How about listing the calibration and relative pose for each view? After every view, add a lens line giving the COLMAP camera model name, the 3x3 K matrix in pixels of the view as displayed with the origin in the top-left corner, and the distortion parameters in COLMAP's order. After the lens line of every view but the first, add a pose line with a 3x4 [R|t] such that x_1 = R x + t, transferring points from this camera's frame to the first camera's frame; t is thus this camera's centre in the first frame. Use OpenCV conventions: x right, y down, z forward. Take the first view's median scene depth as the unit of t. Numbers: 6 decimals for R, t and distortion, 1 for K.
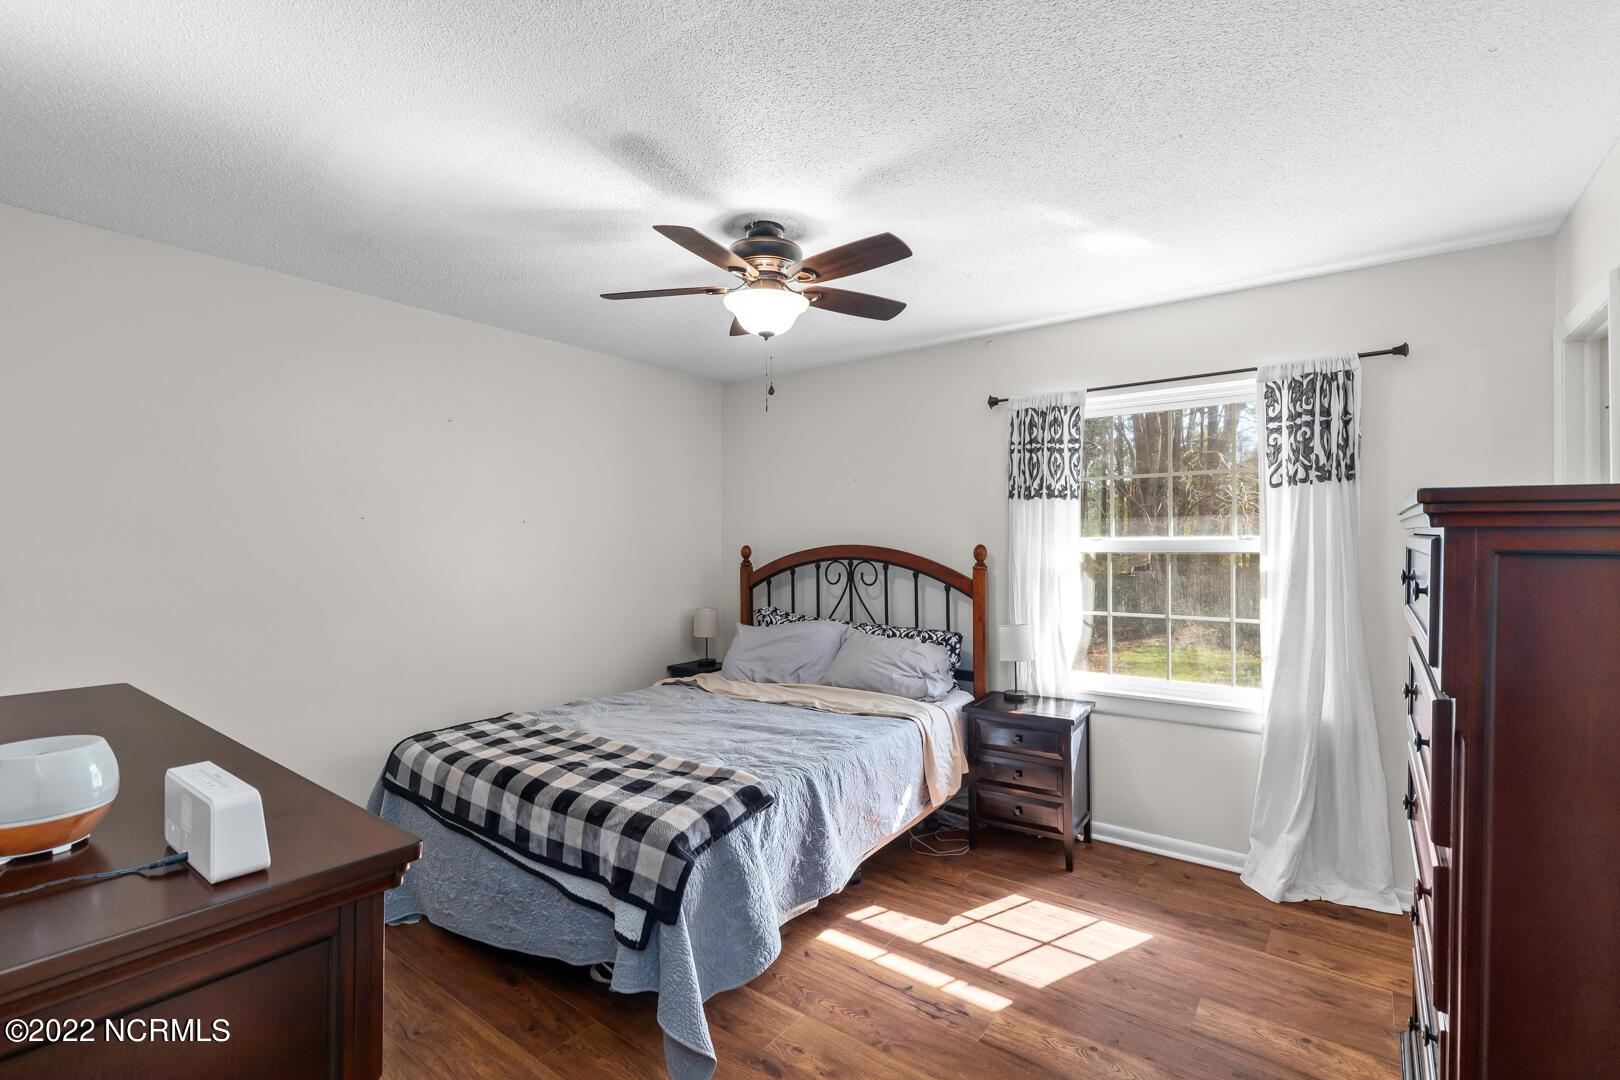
lens RADIAL K [[737.6, 0, 808.8], [0, 737.6, 542.9], [0, 0, 1]] dist [0.018204, -0.004246]
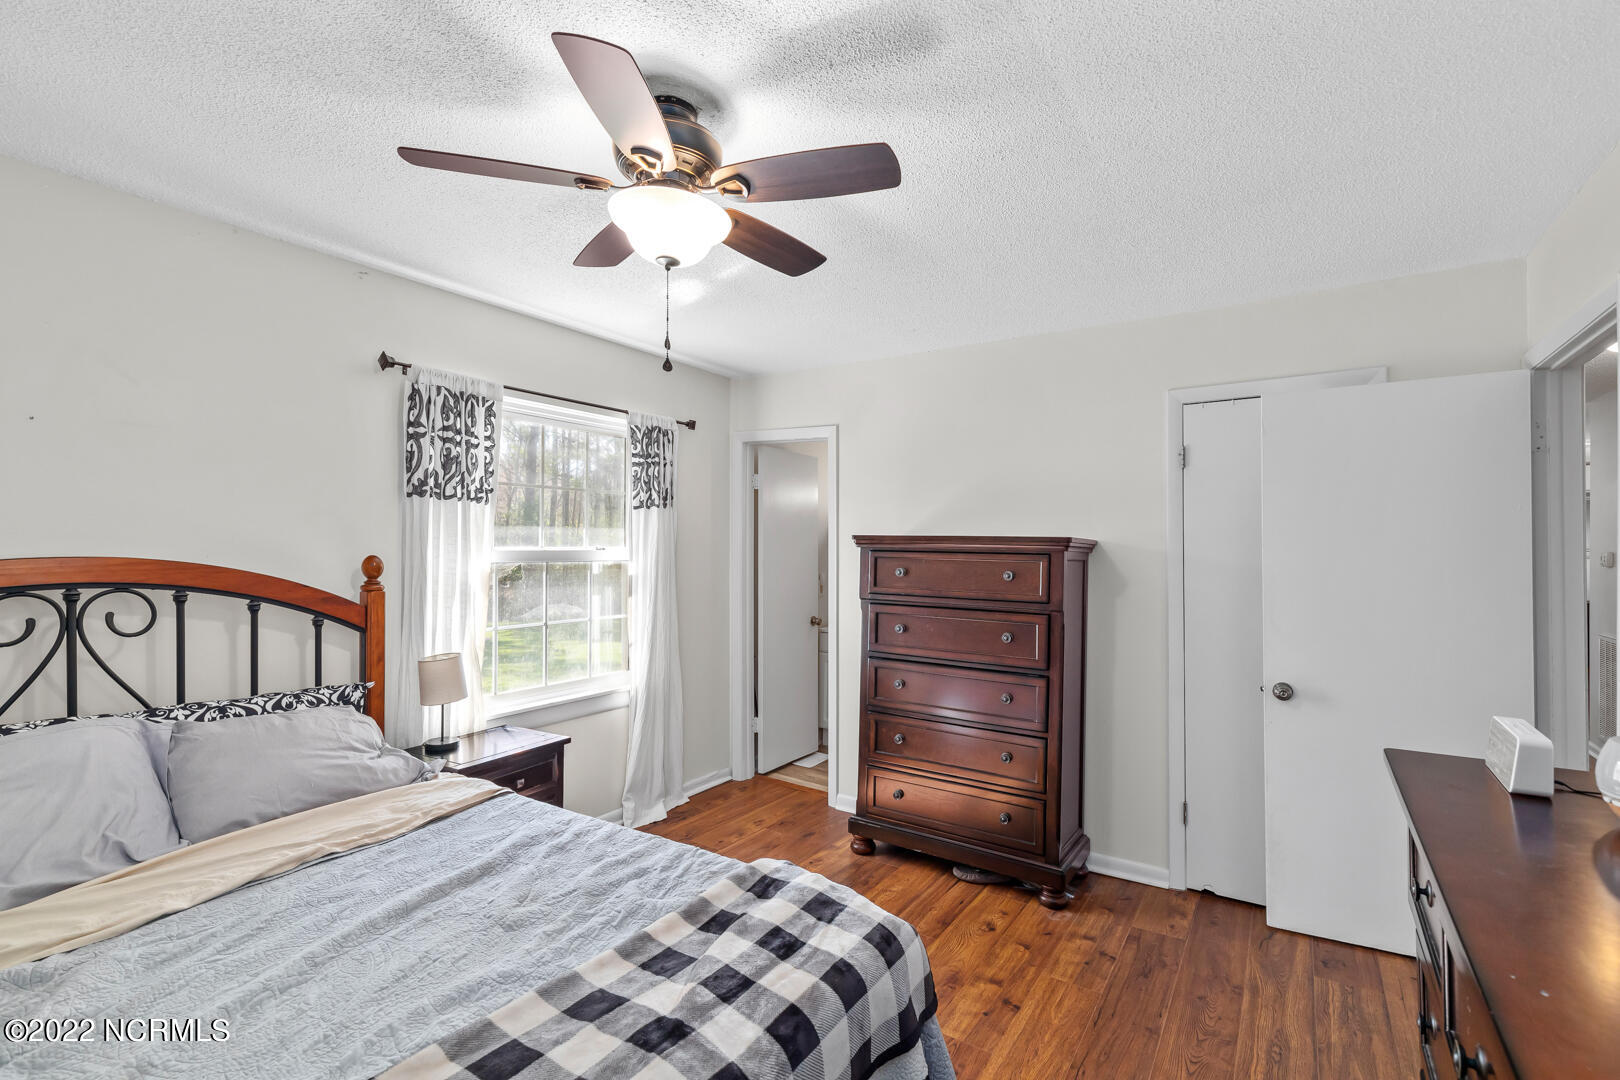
lens RADIAL K [[737.6, 0, 824.9], [0, 737.6, 539.2], [0, 0, 1]] dist [0.018204, -0.004246]
pose [[-0.082529, 0.017976, 0.996427, -0.522689], [0.003521, 0.999836, -0.017746, 0.001427], [-0.996582, 0.002044, -0.082578, 0.620949]]
